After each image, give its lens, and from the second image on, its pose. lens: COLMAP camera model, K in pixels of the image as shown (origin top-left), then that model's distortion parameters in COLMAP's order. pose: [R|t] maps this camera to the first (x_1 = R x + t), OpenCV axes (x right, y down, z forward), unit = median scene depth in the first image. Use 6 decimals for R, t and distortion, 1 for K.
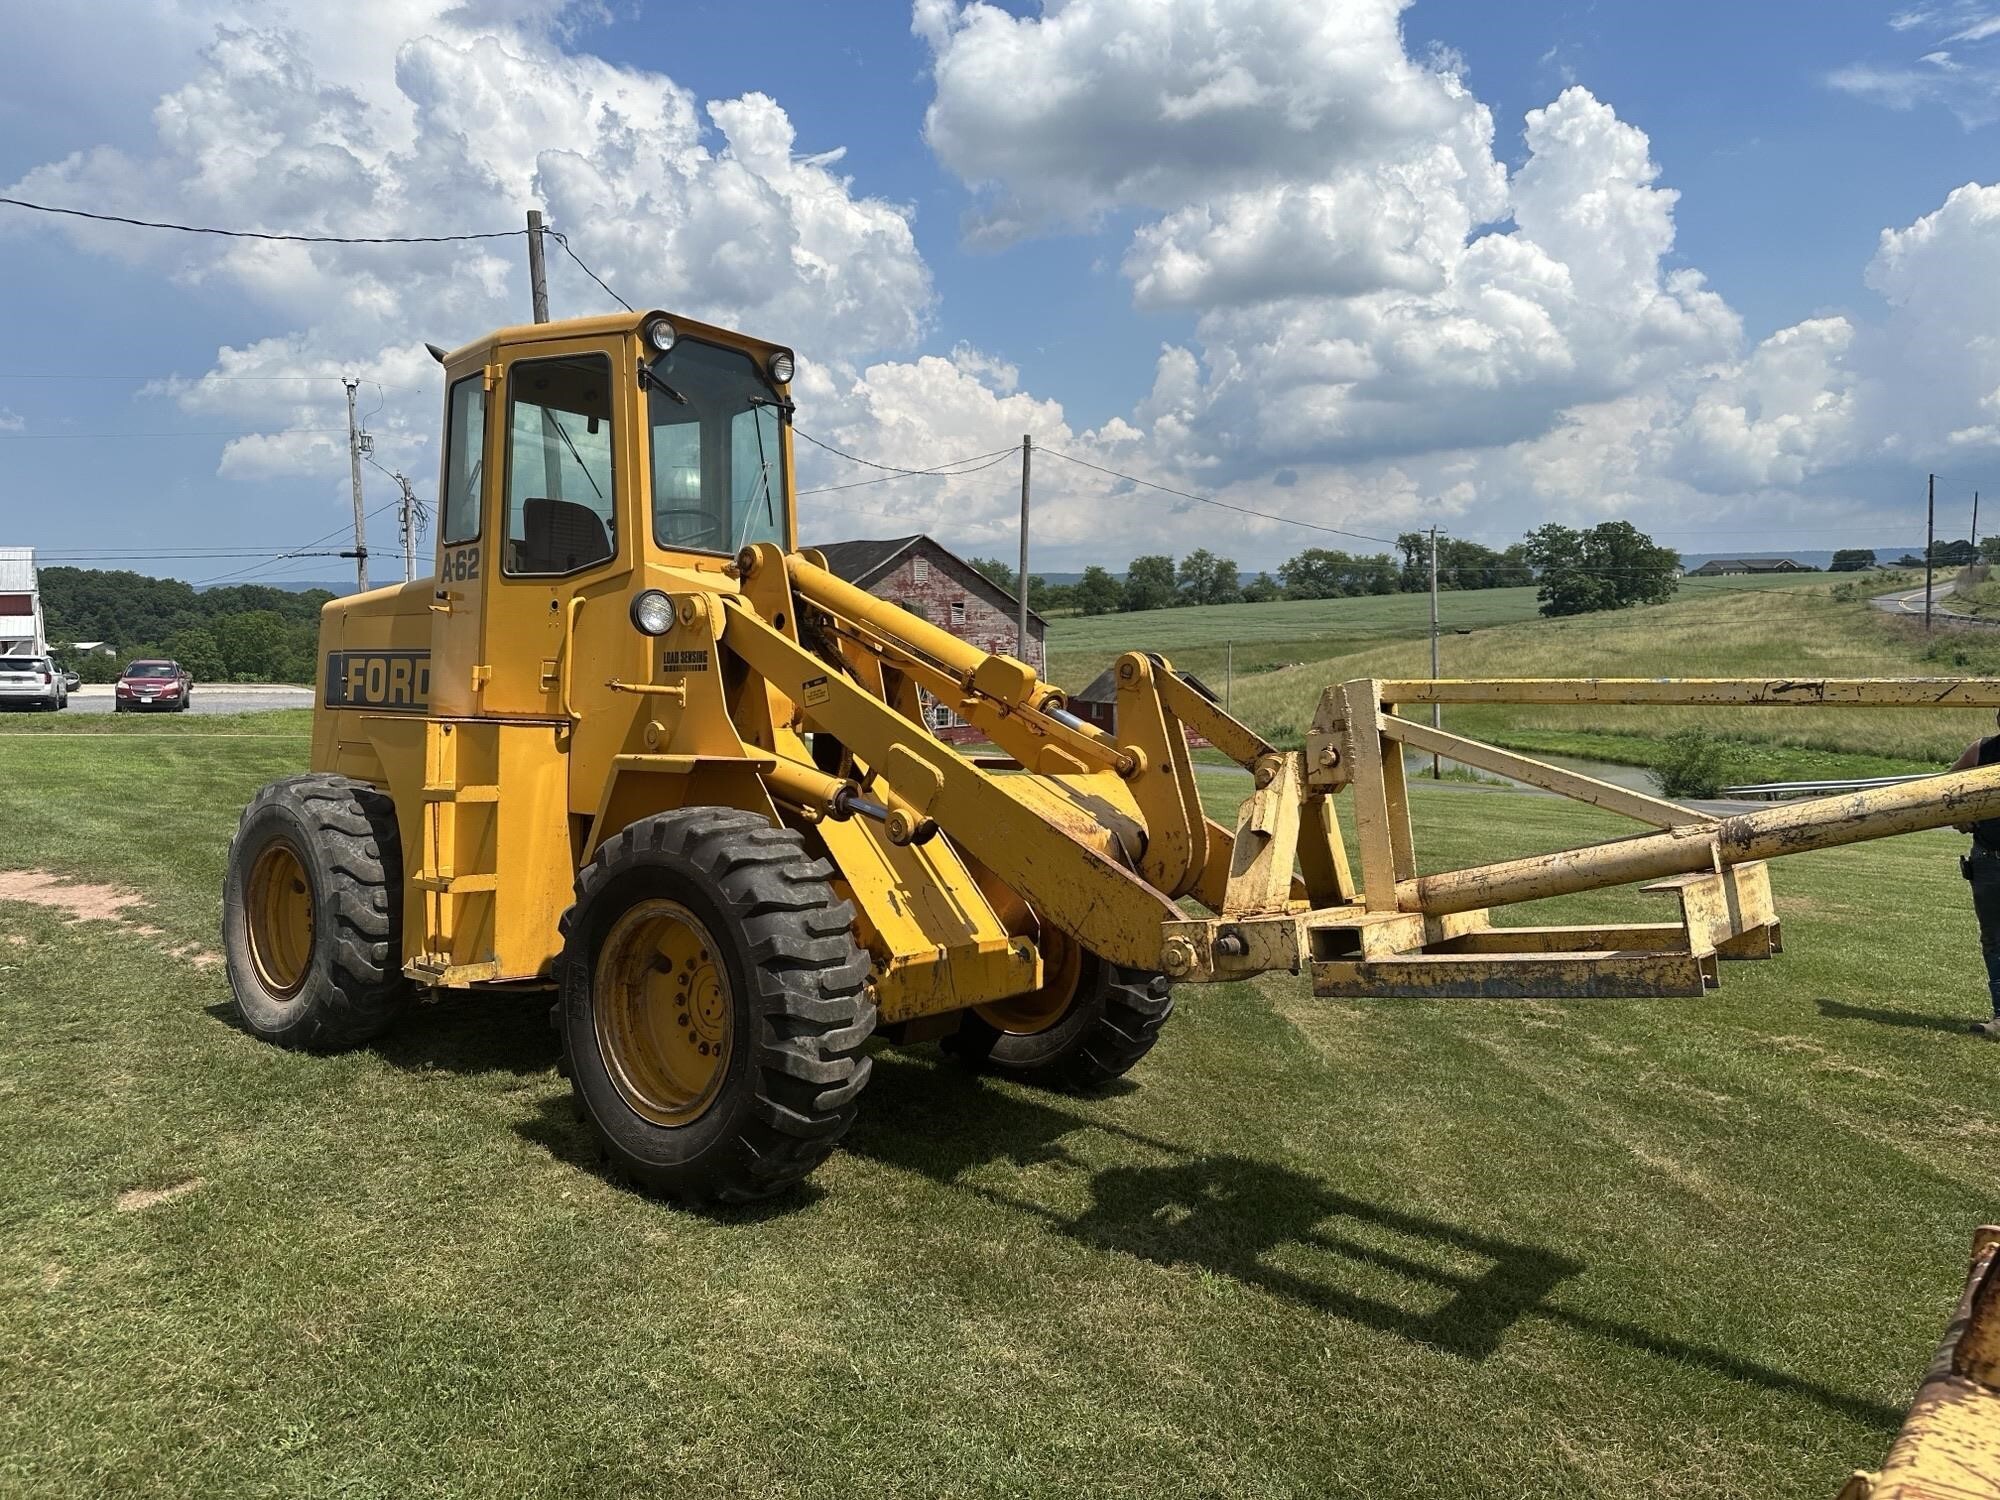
lens RADIAL K [[1438.0, 0, 981.8], [0, 1438.0, 717.0], [0, 0, 1]] dist [0.060934, -0.082946]
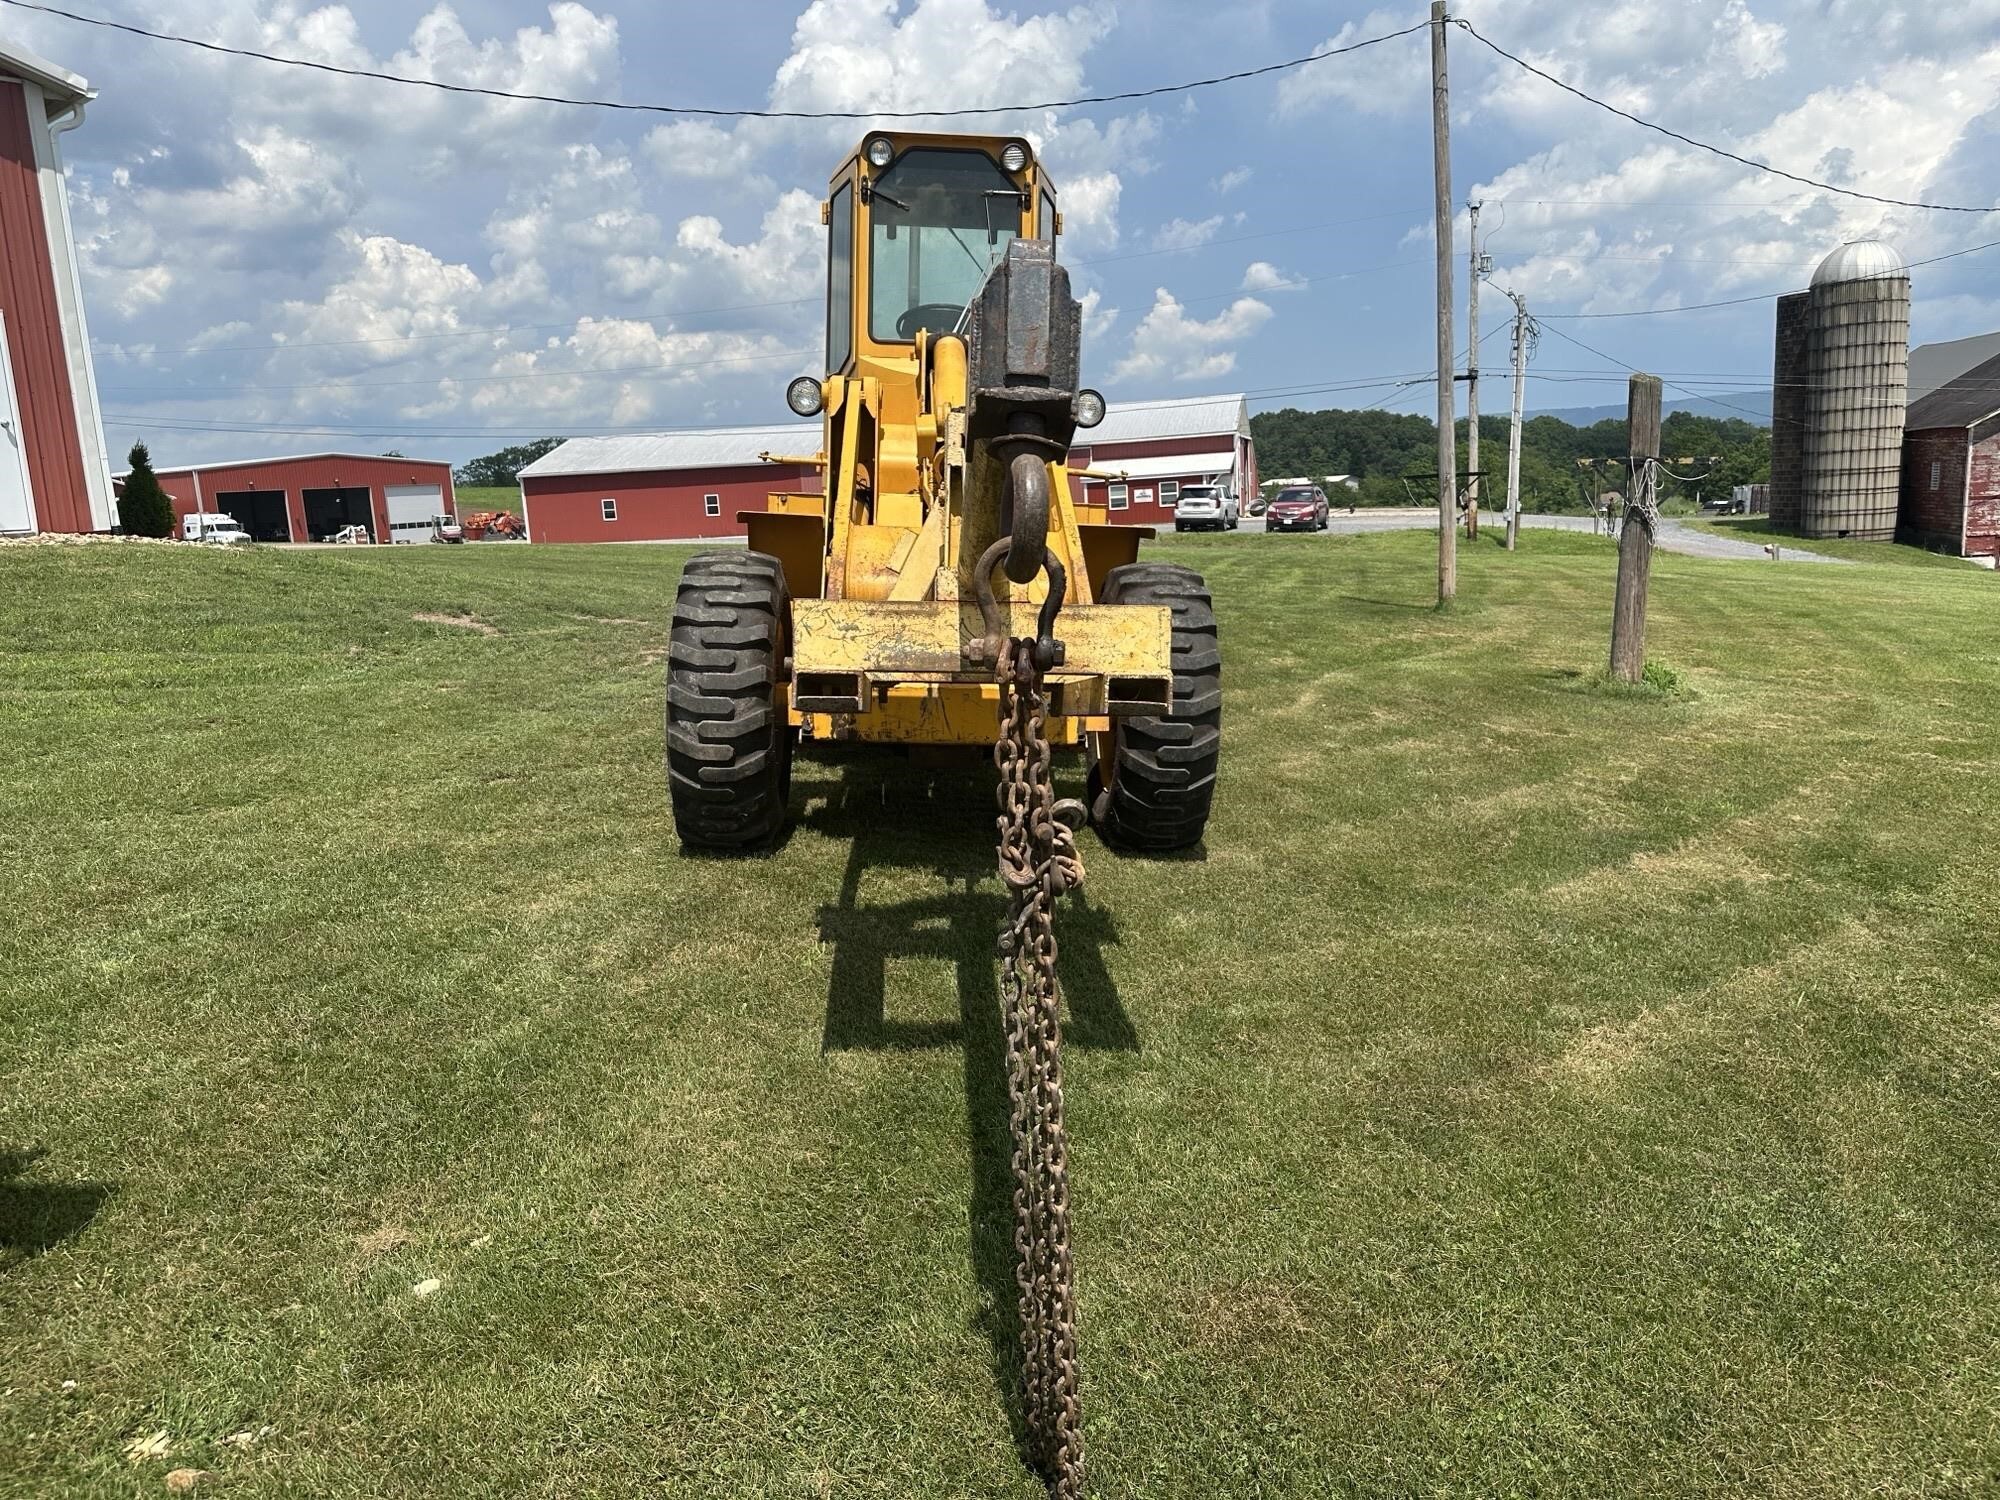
lens RADIAL K [[1421.7, 0, 1000.0], [0, 1421.7, 750.0], [0, 0, 1]] dist [0.088023, -0.081906]
pose [[0.680685, 0.115373, -0.723434, 0.624813], [-0.013830, 0.989368, 0.144771, 0.035442], [0.732446, -0.088539, 0.675044, 0.210354]]
